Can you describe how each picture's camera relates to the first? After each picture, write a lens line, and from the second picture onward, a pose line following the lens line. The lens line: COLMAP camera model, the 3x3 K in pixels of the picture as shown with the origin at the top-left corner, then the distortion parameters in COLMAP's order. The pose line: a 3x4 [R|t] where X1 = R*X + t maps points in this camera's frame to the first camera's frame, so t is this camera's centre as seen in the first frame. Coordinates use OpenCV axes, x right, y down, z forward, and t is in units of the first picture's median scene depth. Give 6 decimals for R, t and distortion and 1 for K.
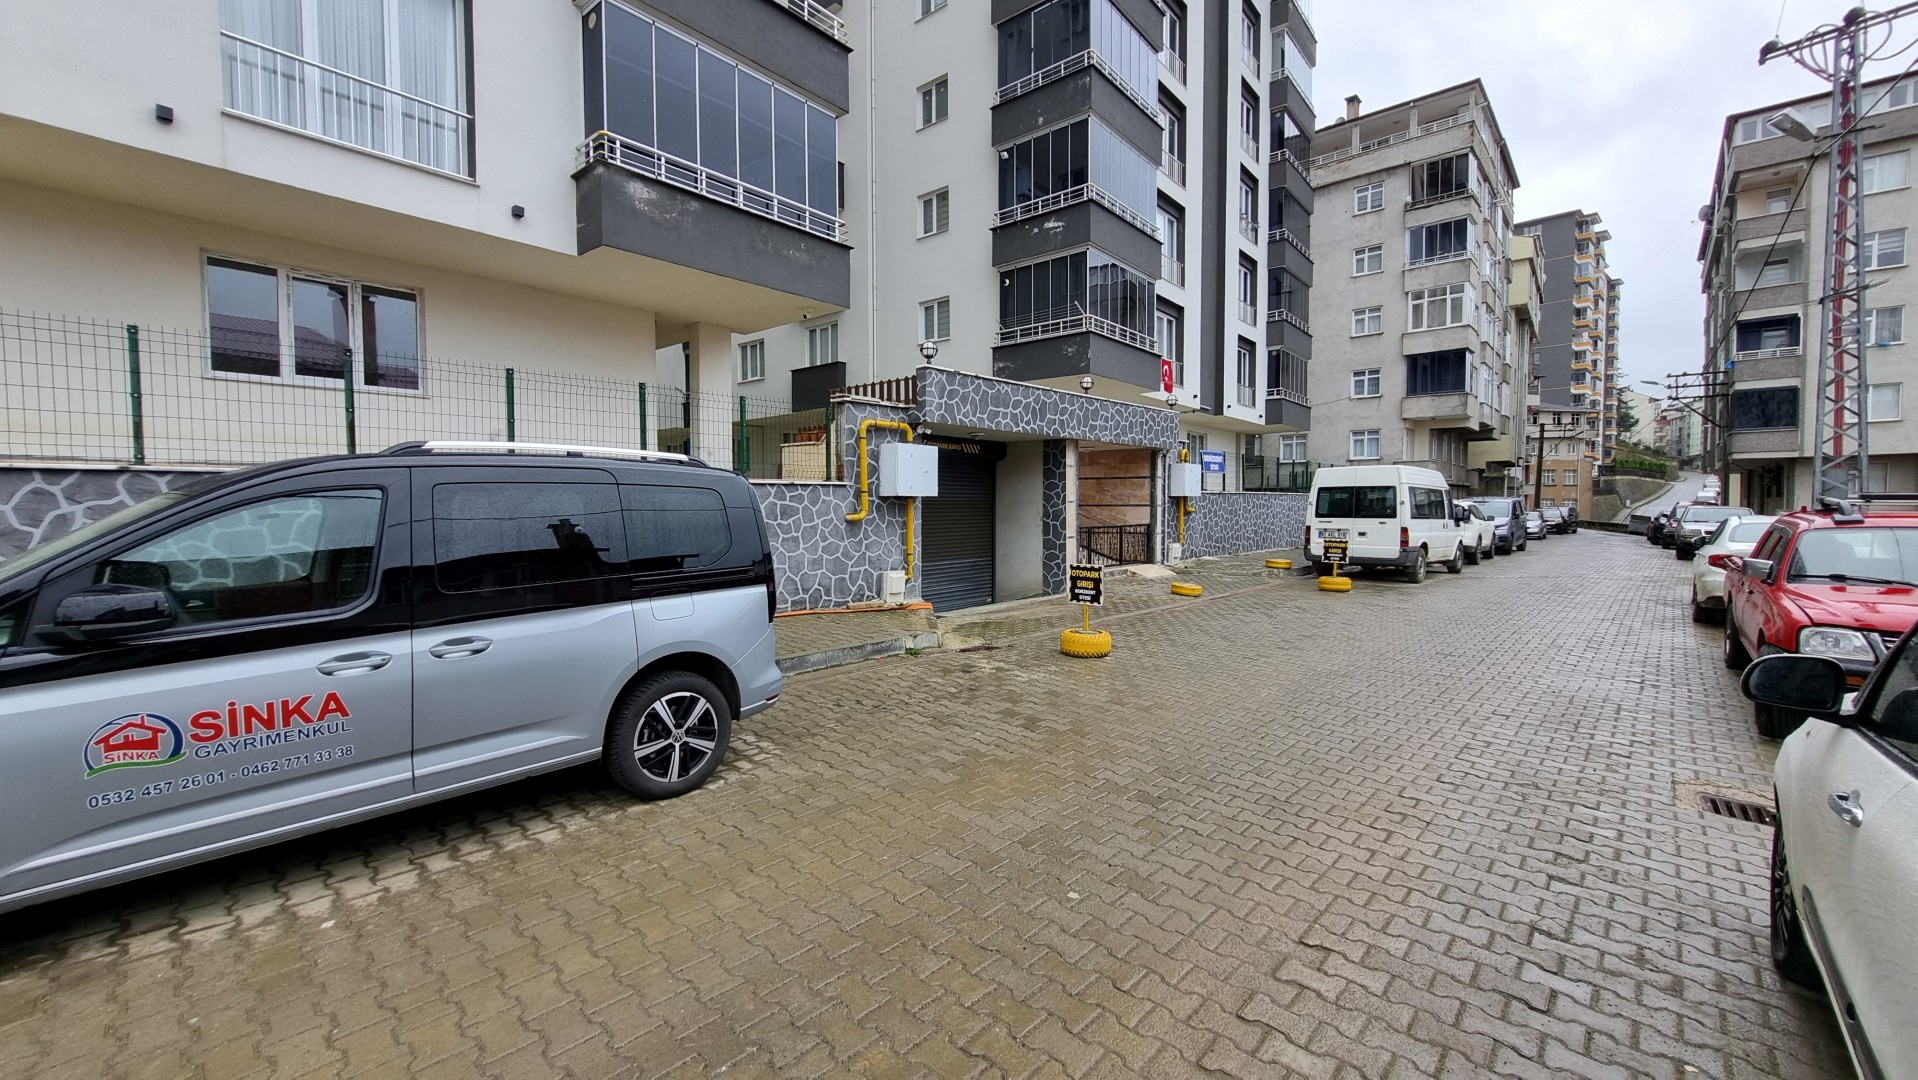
lens RADIAL K [[749.8, 0, 934.3], [0, 749.8, 529.6], [0, 0, 1]] dist [0.003715, -0.001962]
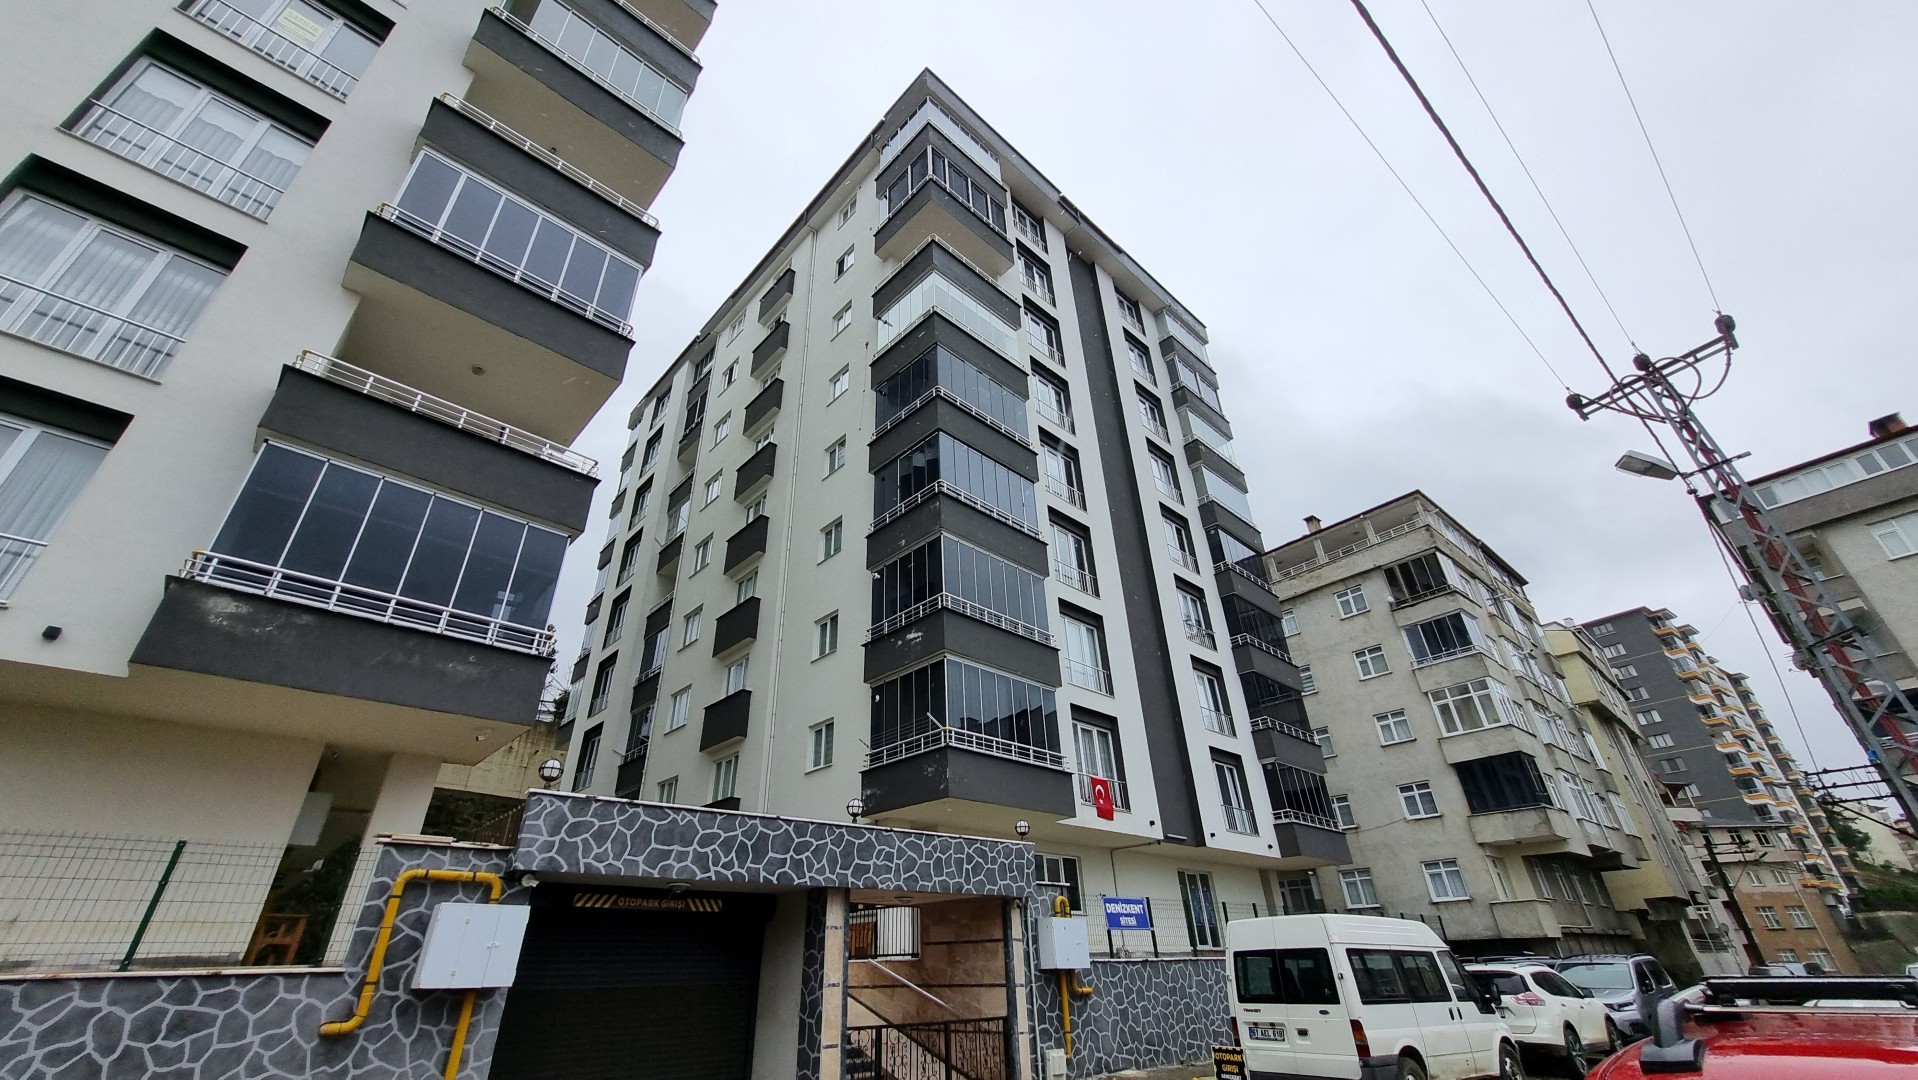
lens RADIAL K [[749.8, 0, 934.3], [0, 749.8, 529.6], [0, 0, 1]] dist [0.003715, -0.001962]
pose [[0.992640, -0.075974, -0.094311, 0.216984], [0.013526, 0.843423, -0.537079, -0.010459], [0.120348, 0.531851, 0.838243, 0.112100]]
